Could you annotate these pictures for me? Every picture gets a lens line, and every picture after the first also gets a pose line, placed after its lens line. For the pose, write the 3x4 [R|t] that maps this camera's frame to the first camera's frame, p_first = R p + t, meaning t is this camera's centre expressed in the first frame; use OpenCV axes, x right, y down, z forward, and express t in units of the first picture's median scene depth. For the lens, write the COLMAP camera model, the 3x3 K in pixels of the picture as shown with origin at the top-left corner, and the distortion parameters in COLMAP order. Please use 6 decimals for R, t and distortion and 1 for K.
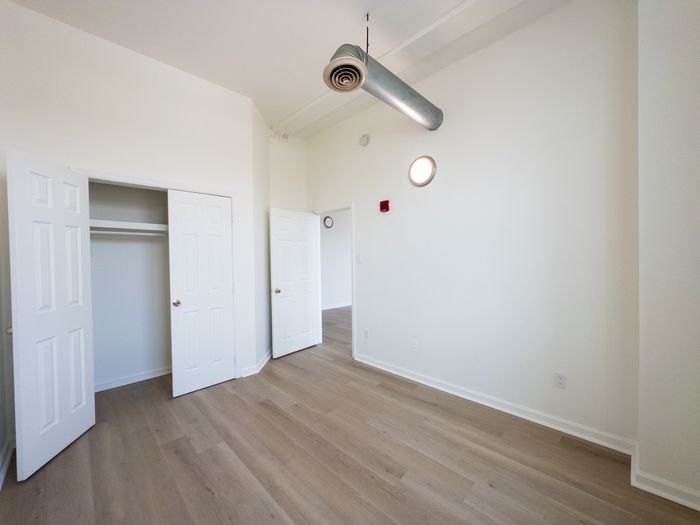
lens RADIAL K [[280.1, 0, 350.0], [0, 280.1, 262.5], [0, 0, 1]] dist [-0.000589, 0.000114]
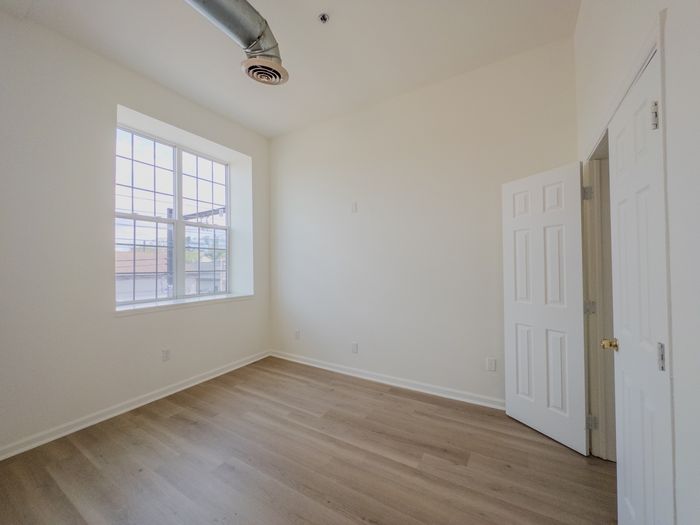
lens RADIAL K [[280.1, 0, 350.0], [0, 280.1, 262.5], [0, 0, 1]] dist [-0.000589, 0.000114]
pose [[-0.973681, 0.021018, -0.226944, -0.067903], [0.021364, 0.999771, 0.000932, -0.011749], [0.226911, -0.003941, -0.973907, 1.977346]]
